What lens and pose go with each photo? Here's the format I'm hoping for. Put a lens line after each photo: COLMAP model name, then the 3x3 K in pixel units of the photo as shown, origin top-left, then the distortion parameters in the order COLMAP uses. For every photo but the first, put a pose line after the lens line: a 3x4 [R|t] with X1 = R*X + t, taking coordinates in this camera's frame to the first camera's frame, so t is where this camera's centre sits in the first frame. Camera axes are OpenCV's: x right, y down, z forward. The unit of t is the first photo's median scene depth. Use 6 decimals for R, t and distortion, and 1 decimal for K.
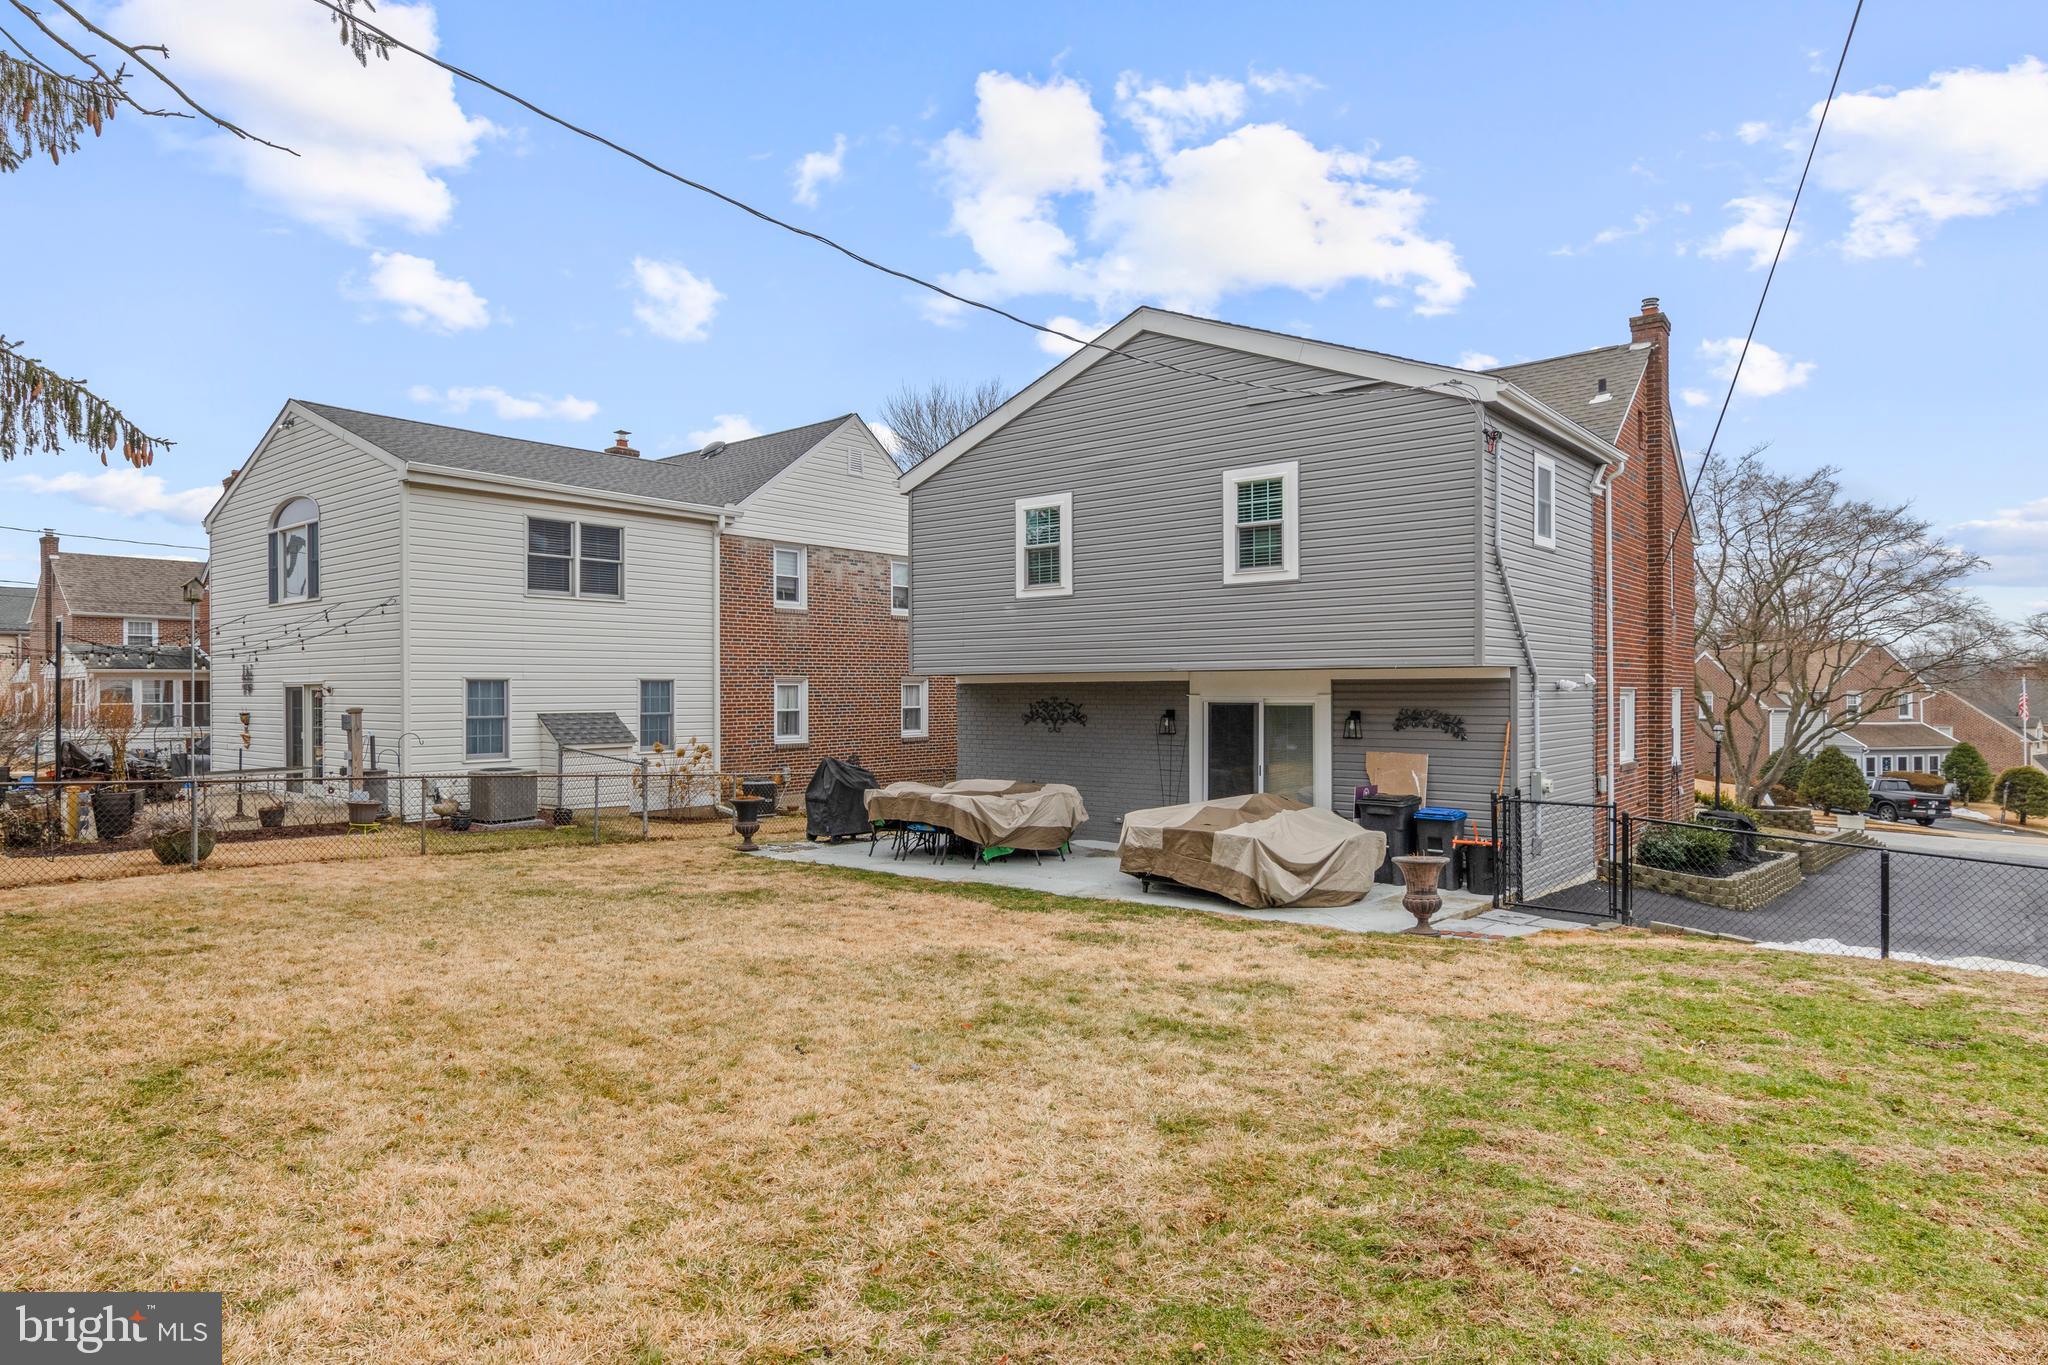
lens RADIAL K [[1159.4, 0, 1036.2], [0, 1159.4, 679.2], [0, 0, 1]] dist [0.000221, 0.001098]
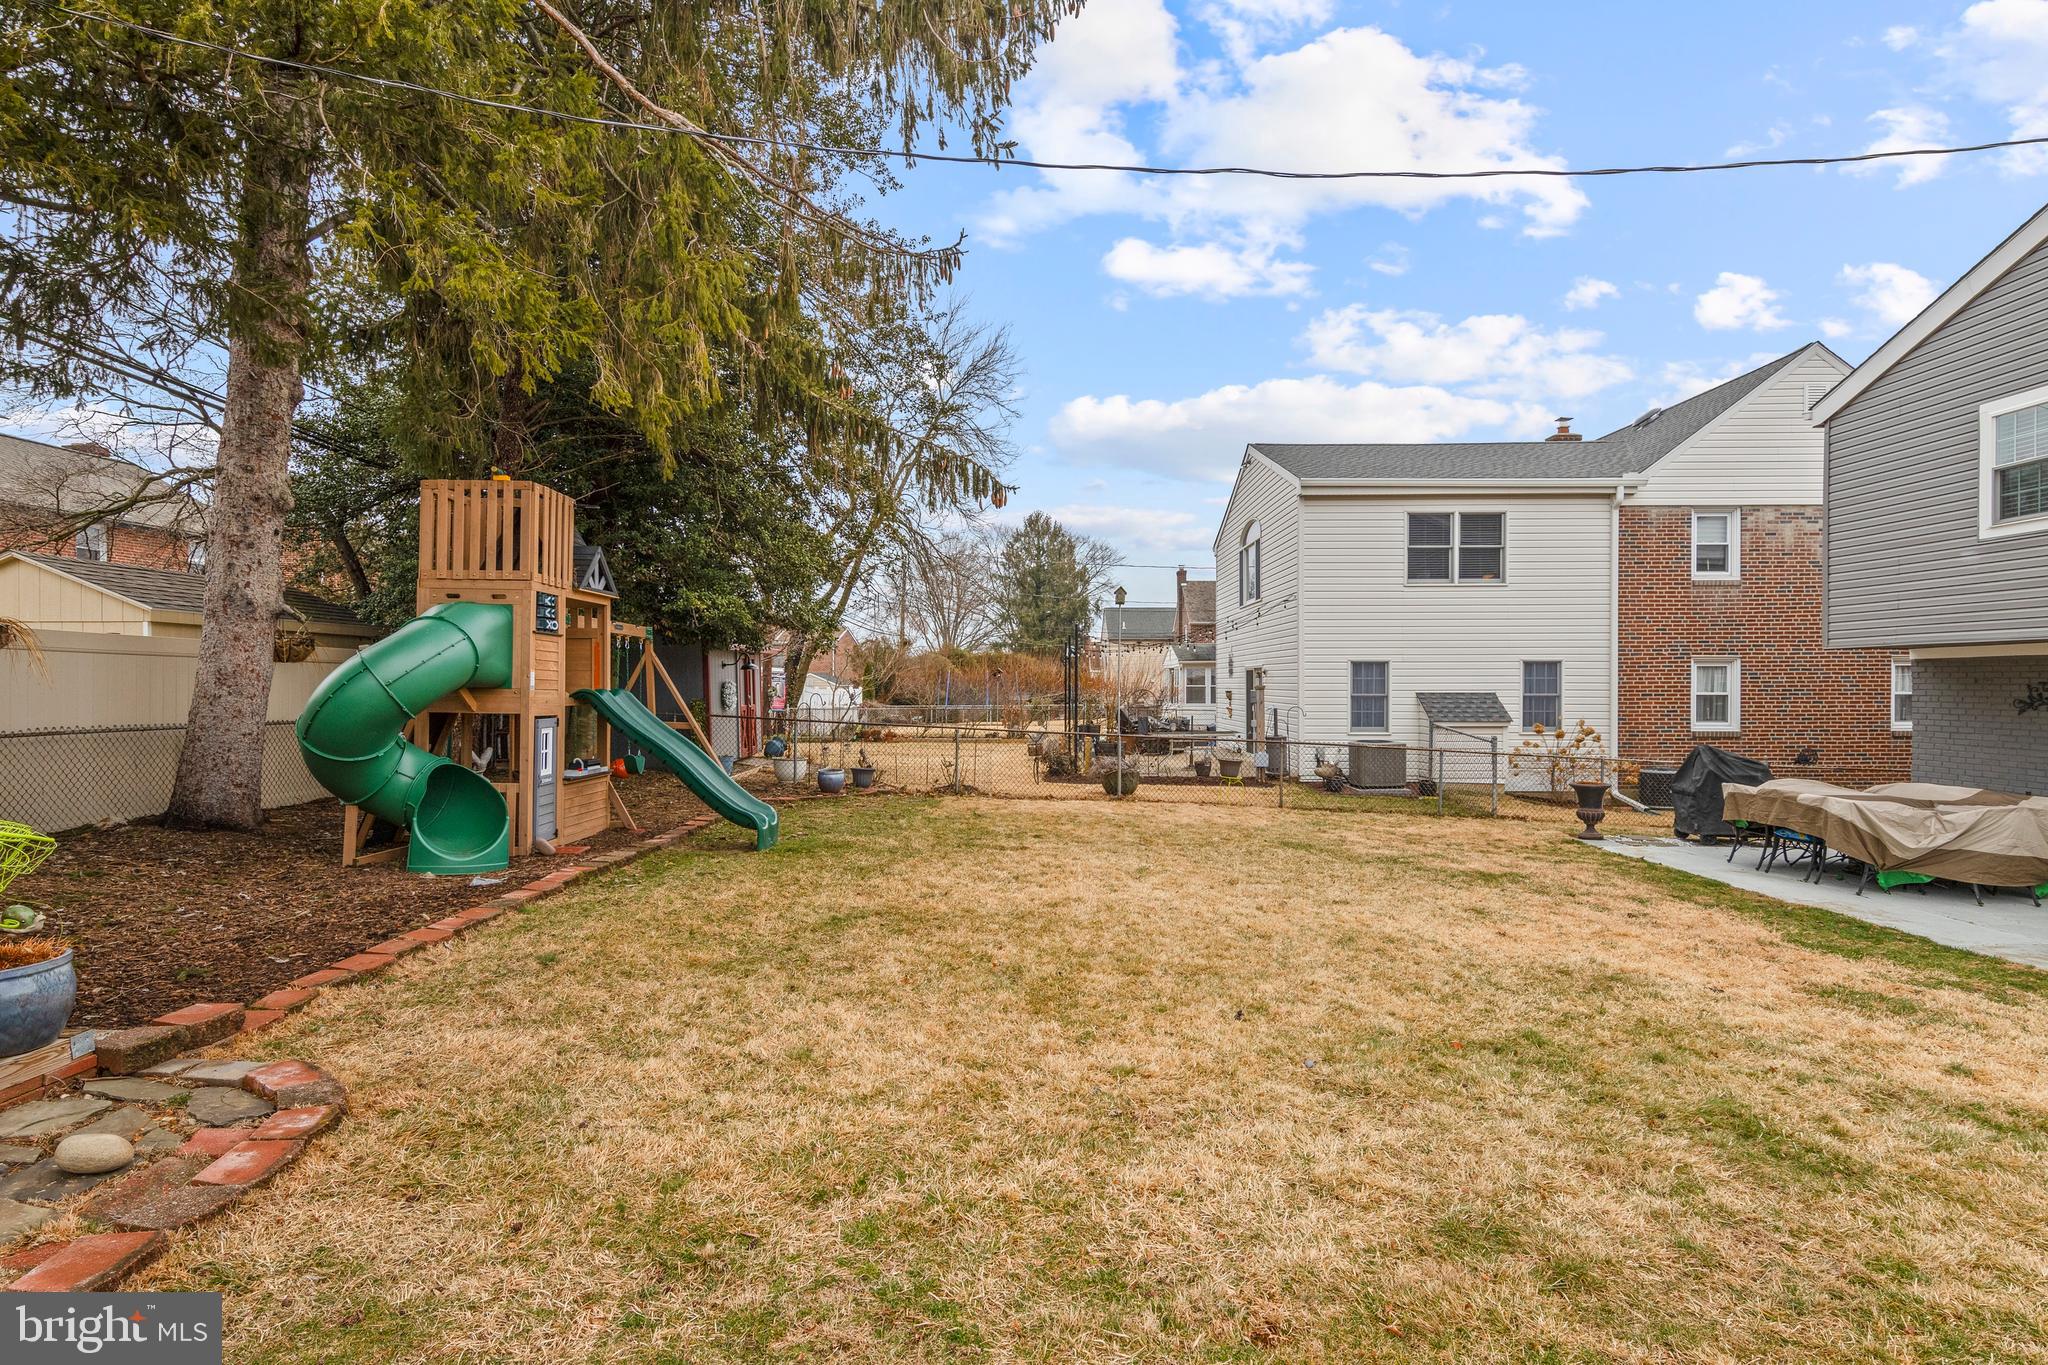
lens RADIAL K [[1049.6, 0, 1026.8], [0, 1049.6, 687.5], [0, 0, 1]] dist [0.006913, -0.001990]
pose [[0.616940, 0.005657, -0.786990, 0.130917], [0.006540, 0.999903, 0.012315, 0.010982], [0.786983, -0.012745, 0.616843, 0.109705]]
